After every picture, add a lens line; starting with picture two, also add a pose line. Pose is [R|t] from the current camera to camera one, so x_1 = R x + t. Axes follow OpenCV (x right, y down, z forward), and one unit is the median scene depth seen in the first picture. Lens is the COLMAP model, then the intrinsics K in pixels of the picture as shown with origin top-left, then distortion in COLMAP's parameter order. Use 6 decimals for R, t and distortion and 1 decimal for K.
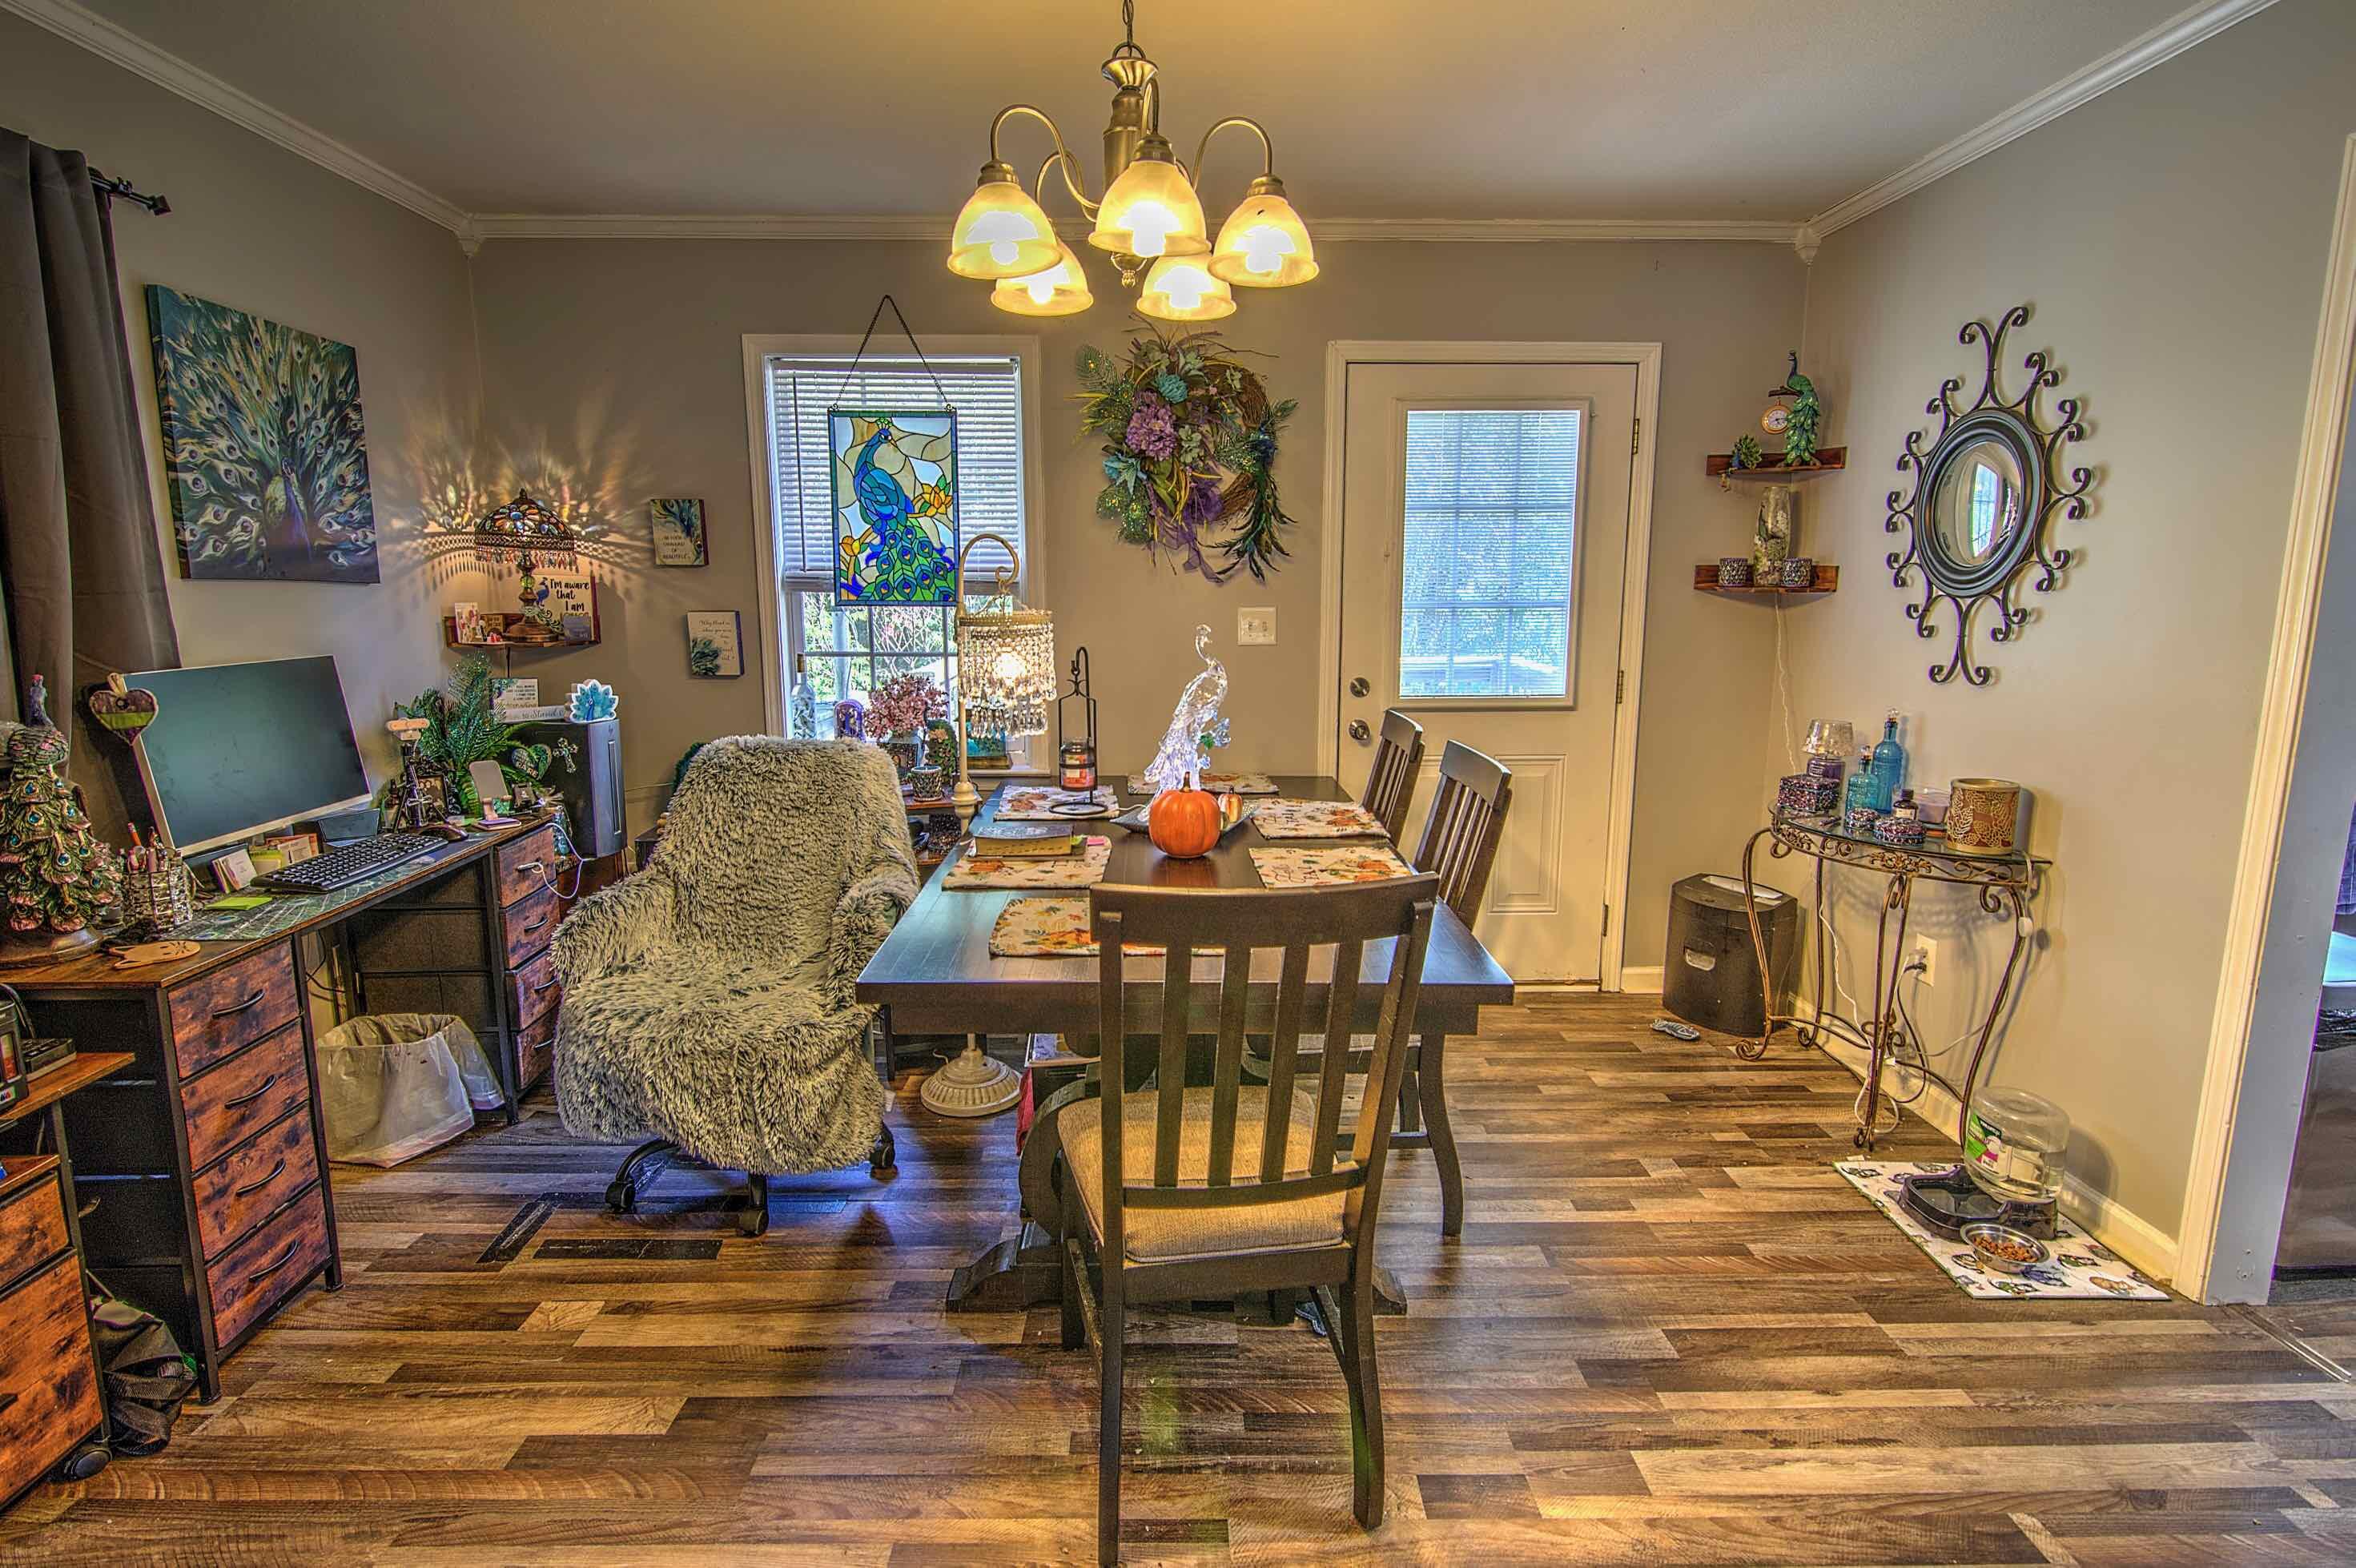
lens RADIAL K [[1157.9, 0, 1174.1], [0, 1157.9, 776.1], [0, 0, 1]] dist [0.000080, 0.000218]
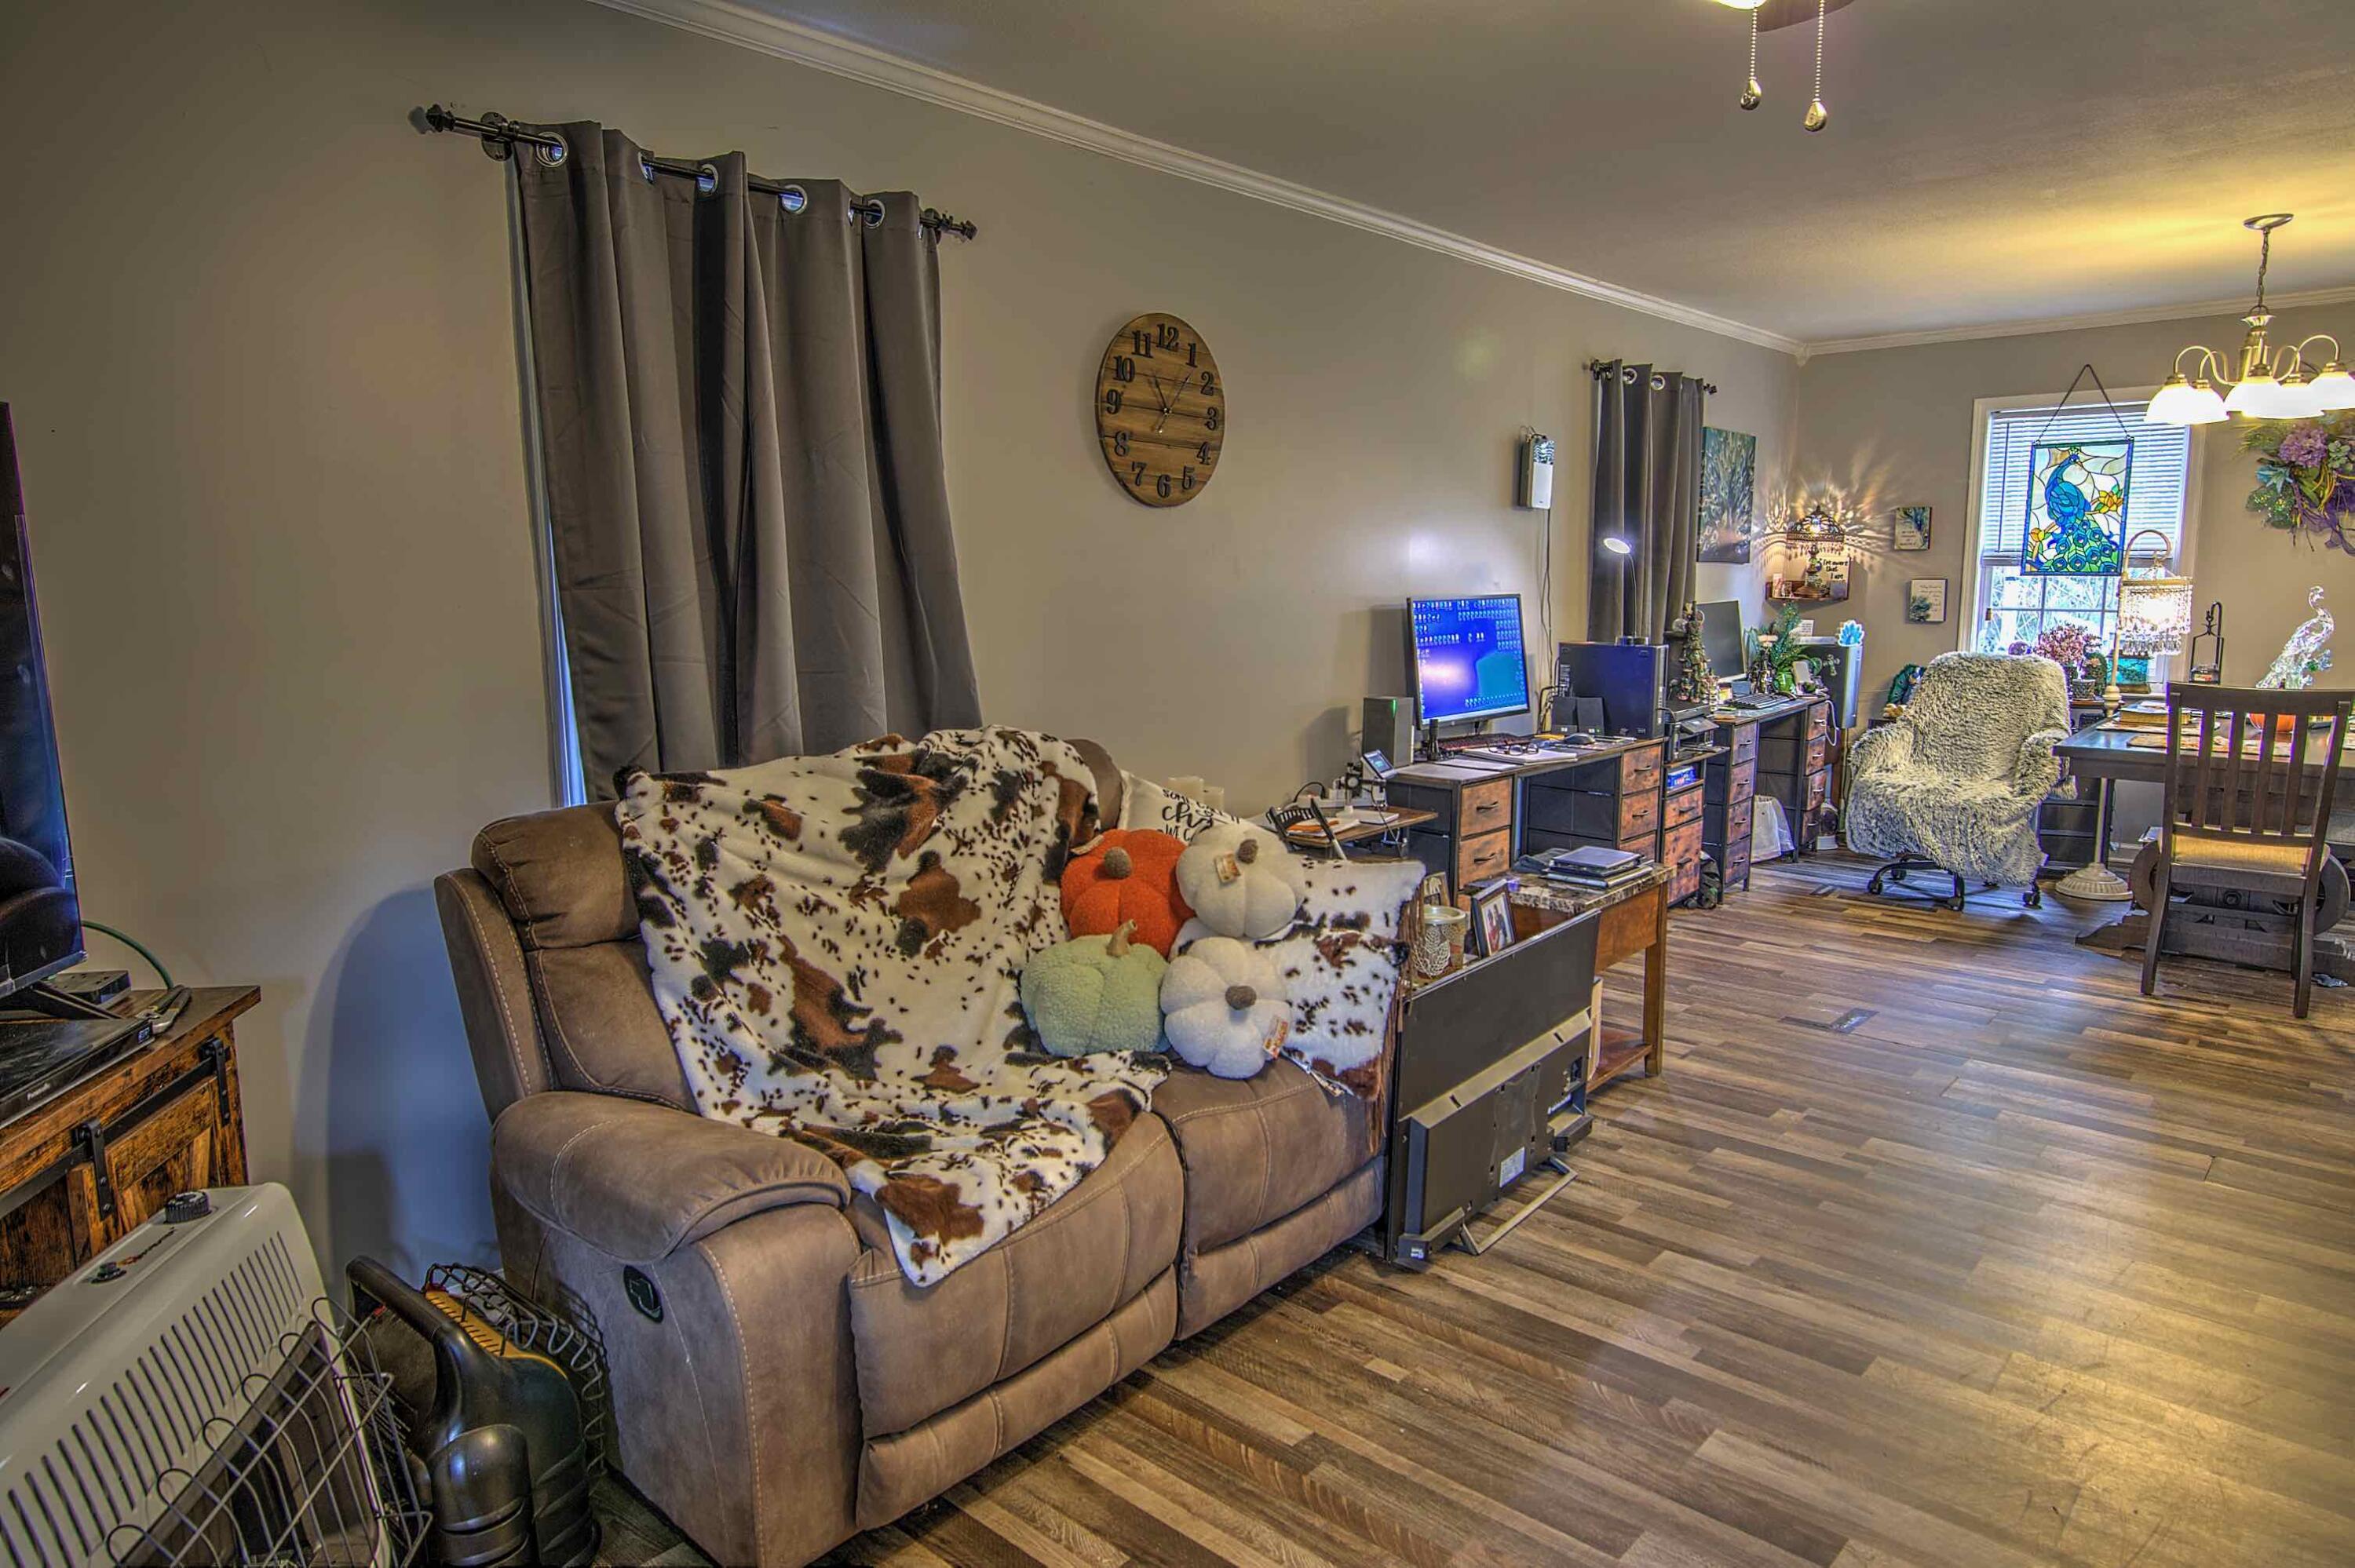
lens RADIAL K [[1414.7, 0, 1177.5], [0, 1414.7, 784.0], [0, 0, 1]] dist [-0.003660, 0.000970]
pose [[0.733963, 0.096487, -0.672301, 0.188937], [-0.101197, 0.994344, 0.032226, 0.204084], [0.671608, 0.044382, 0.739576, -1.266721]]
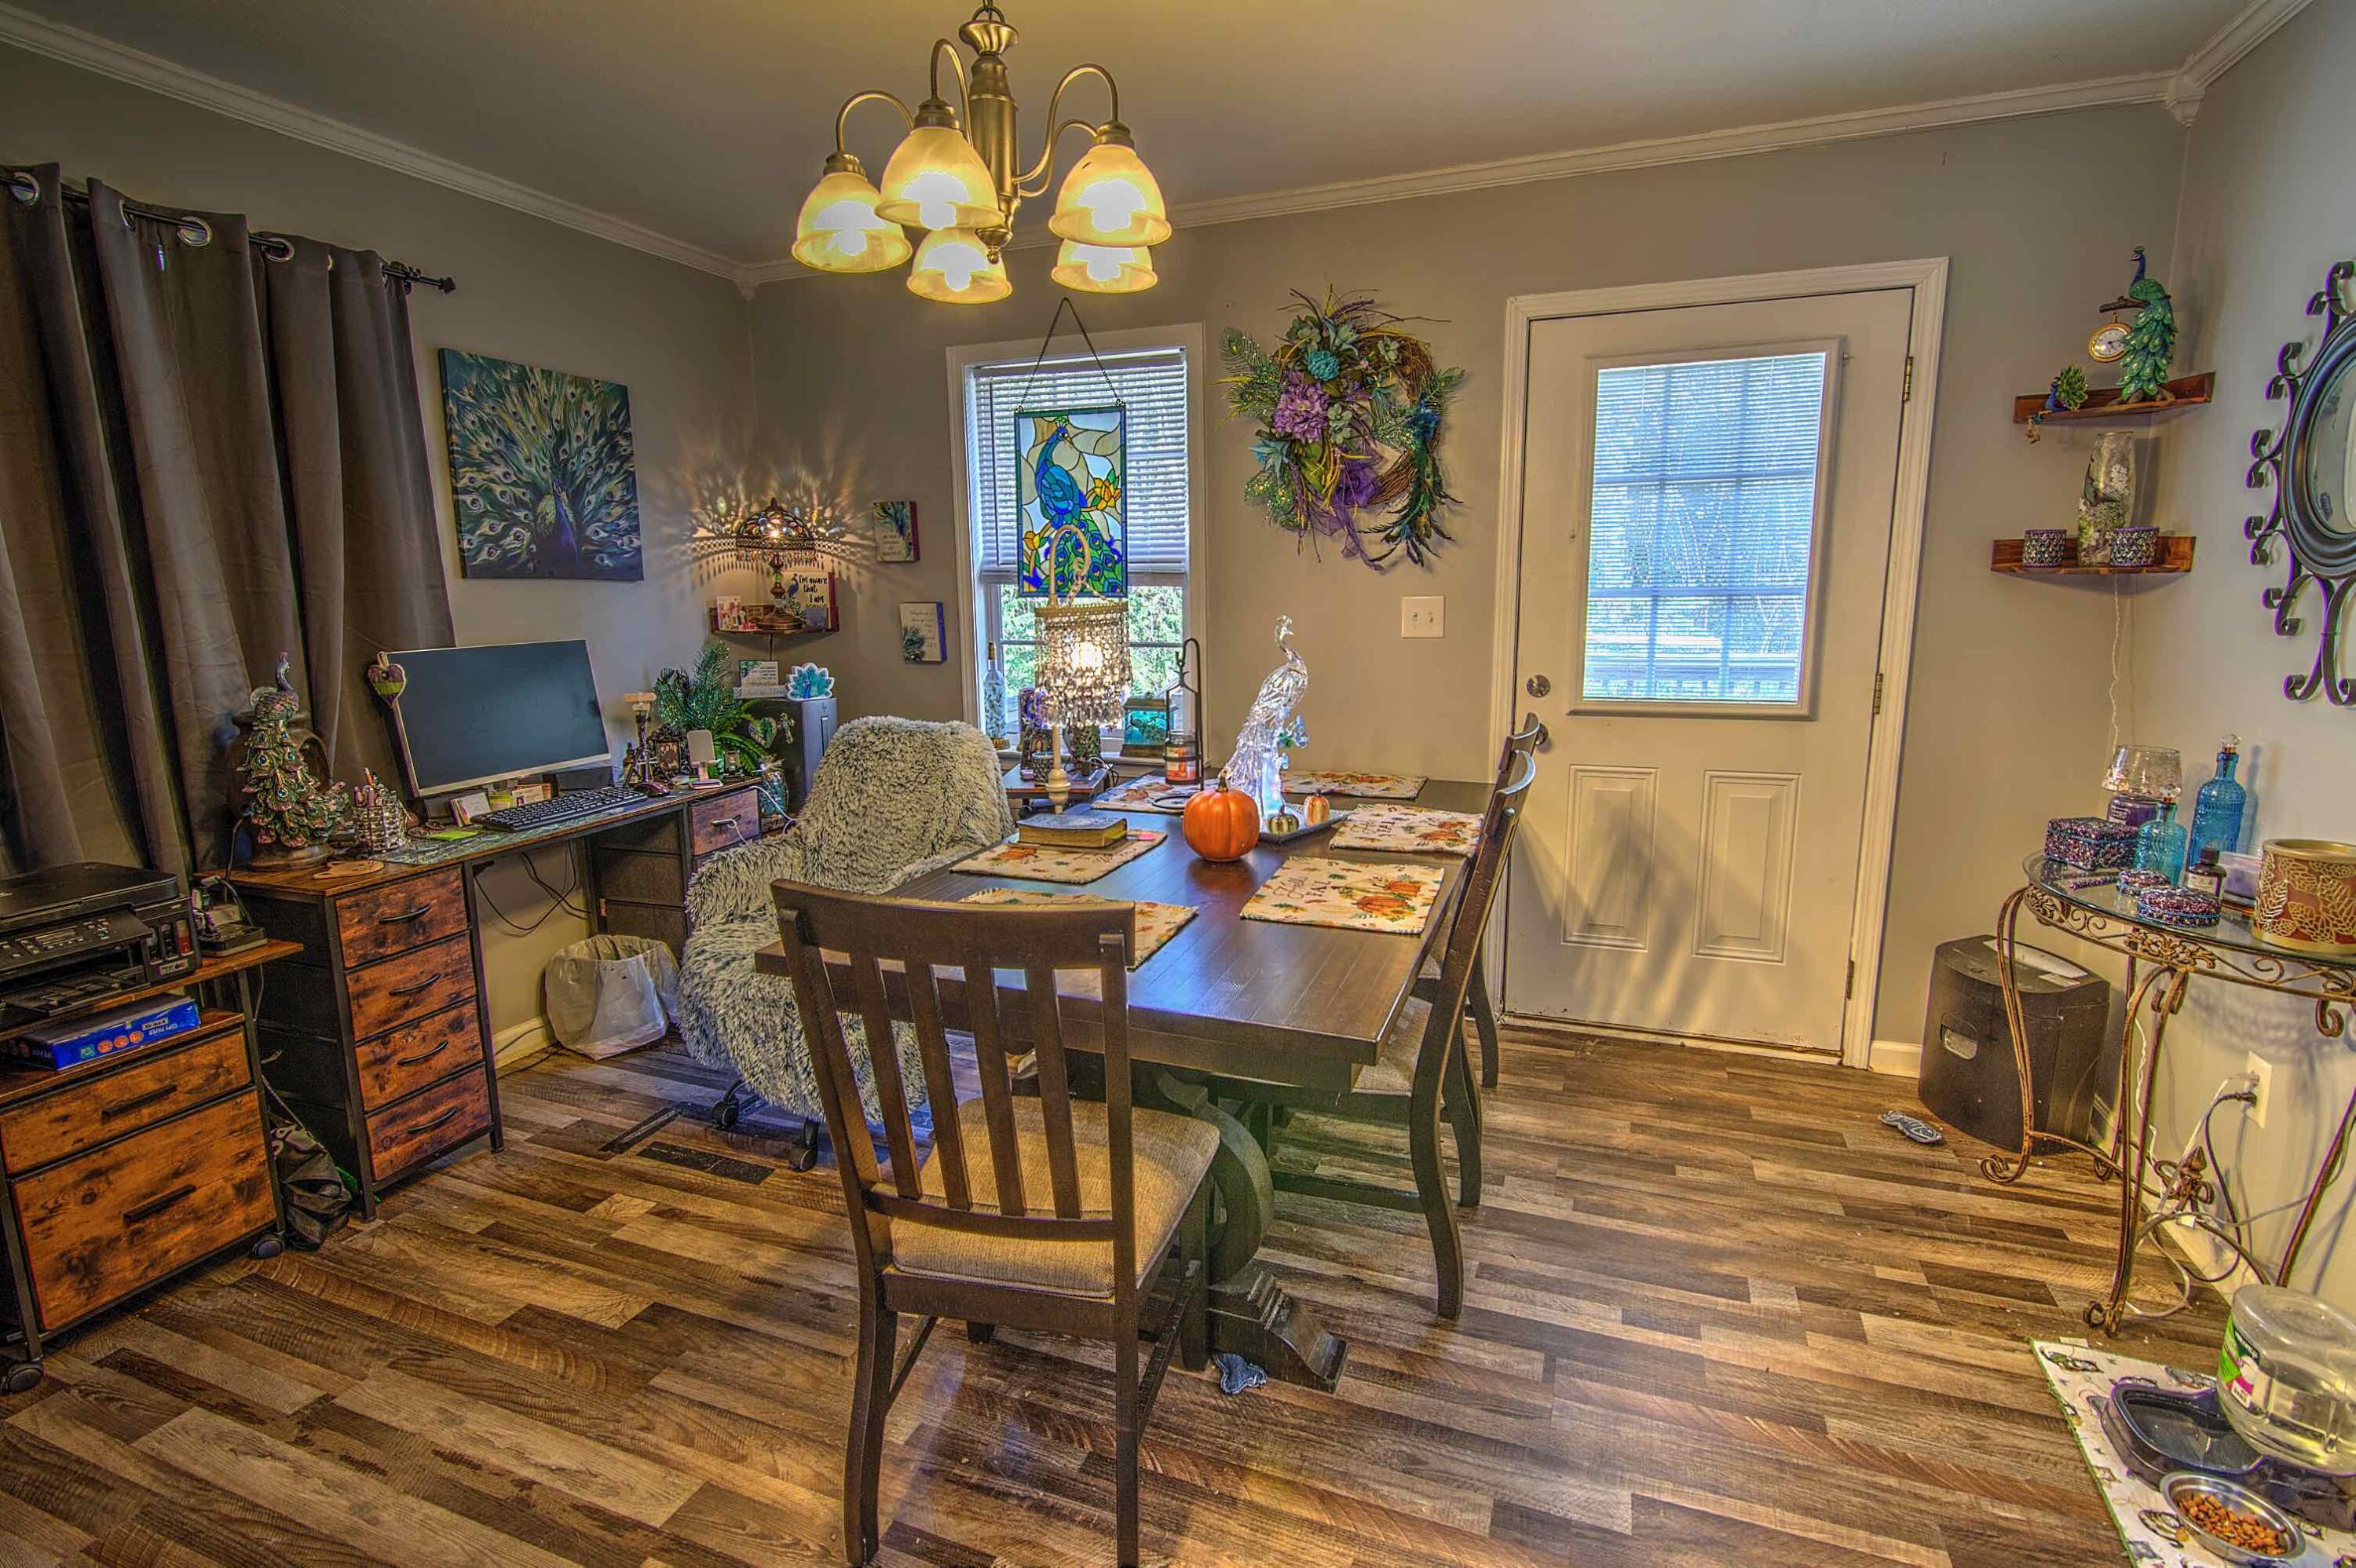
lens RADIAL K [[1128.4, 0, 1173.6], [0, 1128.4, 776.7], [0, 0, 1]] dist [0.001155, -0.000454]
pose [[0.927200, 0.054542, -0.370573, 0.283018], [-0.049957, 0.998510, 0.021968, -0.015304], [0.371219, -0.001856, 0.928543, 0.111584]]
